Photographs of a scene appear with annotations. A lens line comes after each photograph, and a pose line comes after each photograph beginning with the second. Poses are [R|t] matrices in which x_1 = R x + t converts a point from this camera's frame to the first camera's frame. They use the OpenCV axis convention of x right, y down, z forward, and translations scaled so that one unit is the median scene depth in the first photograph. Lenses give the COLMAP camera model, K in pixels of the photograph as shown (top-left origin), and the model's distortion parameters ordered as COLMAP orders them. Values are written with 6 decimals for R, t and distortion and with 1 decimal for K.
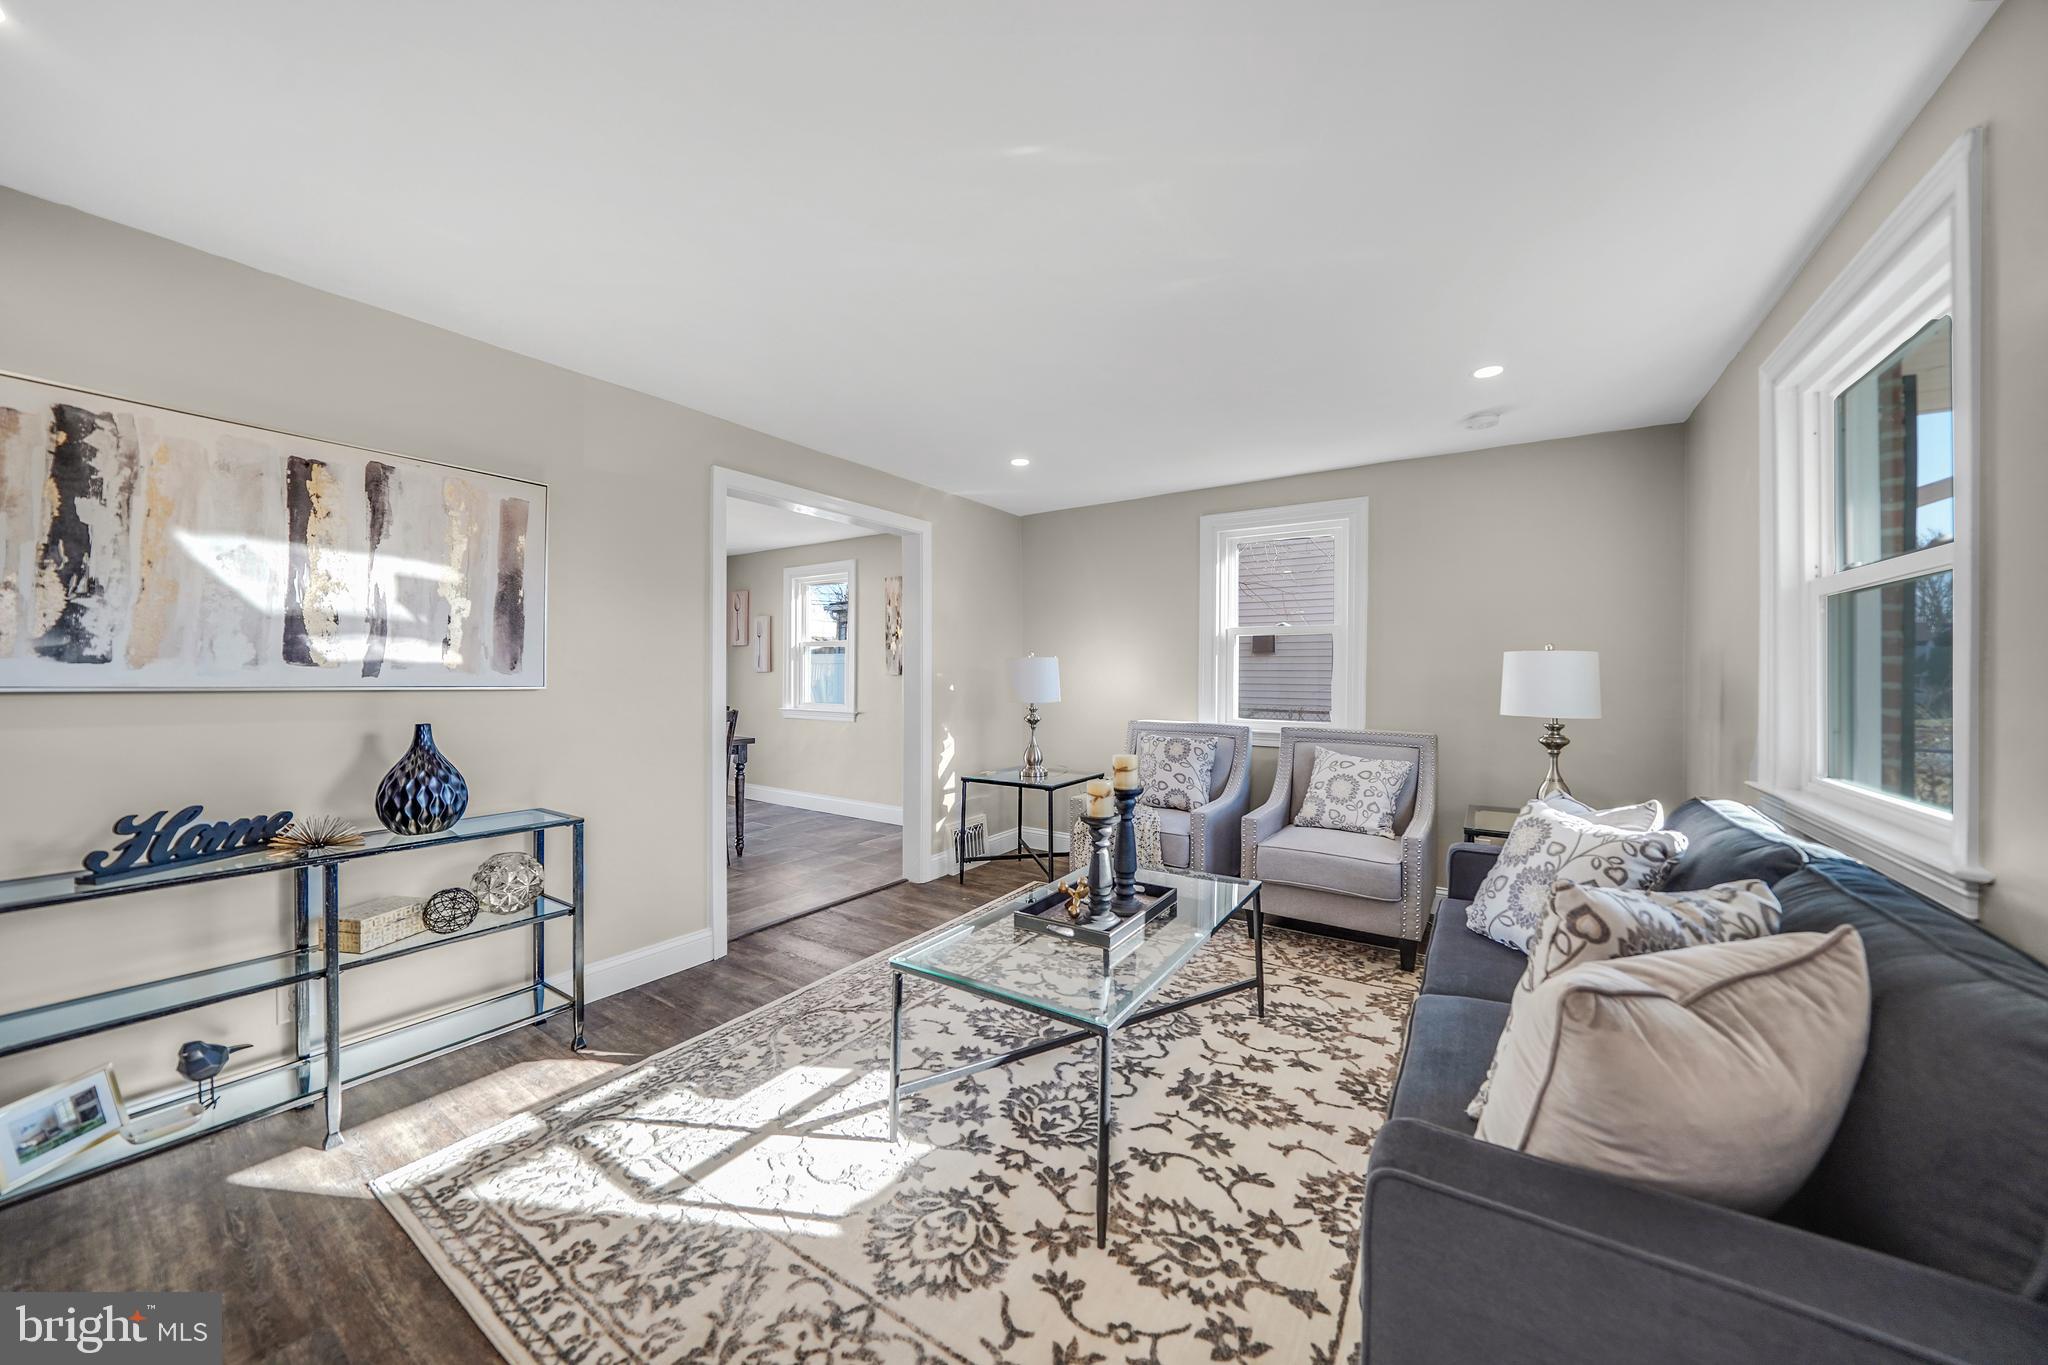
lens RADIAL K [[711.0, 0, 1007.8], [0, 711.0, 678.7], [0, 0, 1]] dist [-0.027687, 0.004057]
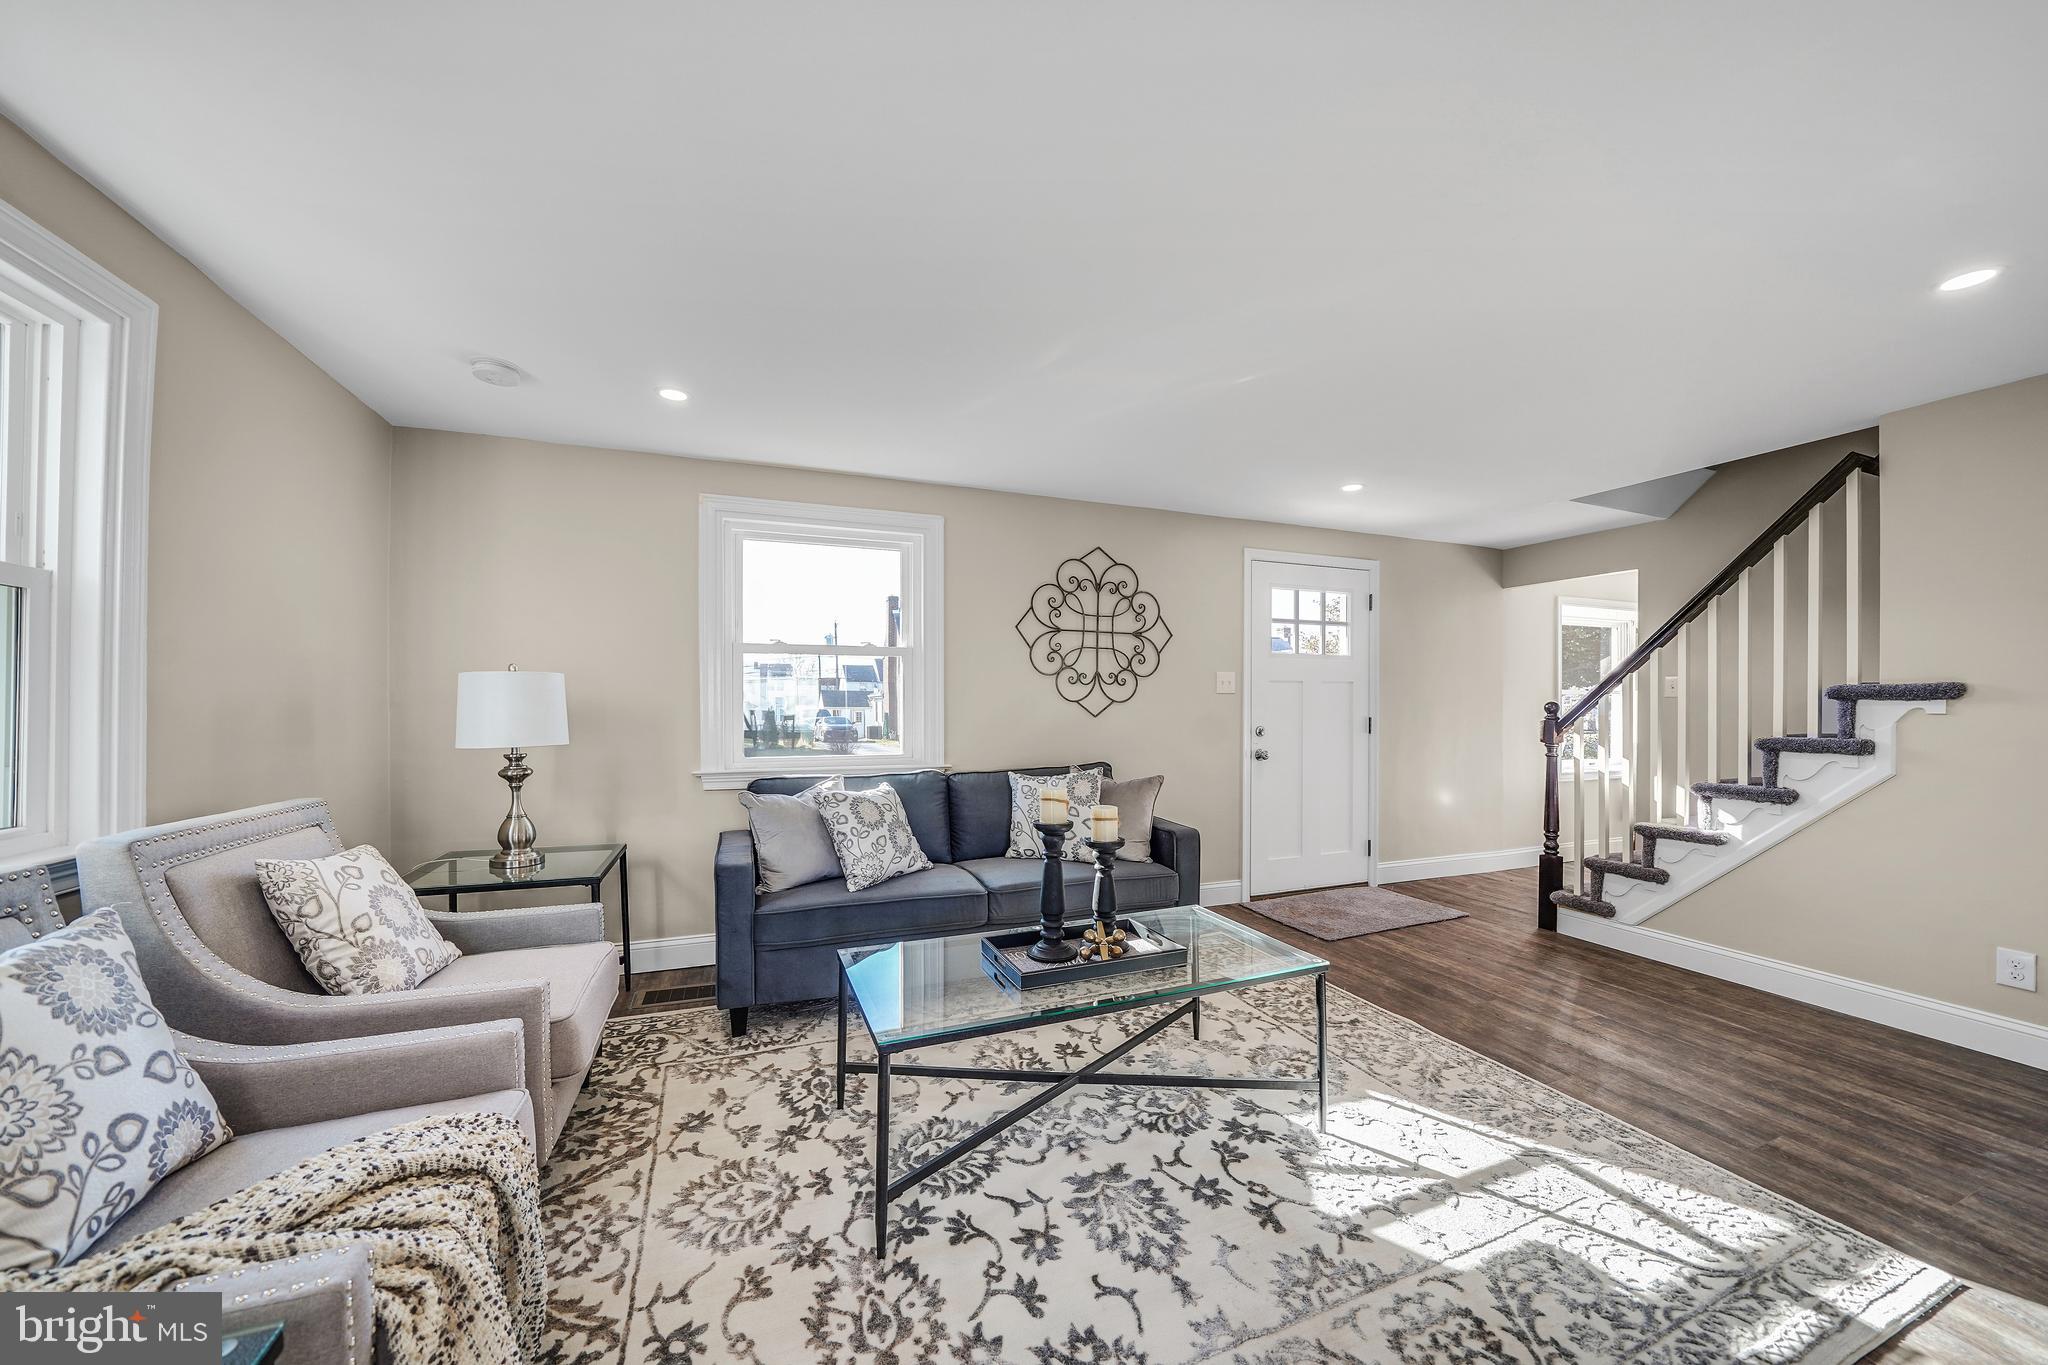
lens RADIAL K [[722.7, 0, 991.7], [0, 722.7, 703.2], [0, 0, 1]] dist [-0.019260, 0.000401]
pose [[-0.807051, -0.007326, 0.590437, -0.371481], [-0.000954, 0.999938, 0.011102, -0.016166], [-0.590482, 0.008396, -0.807007, 2.048435]]
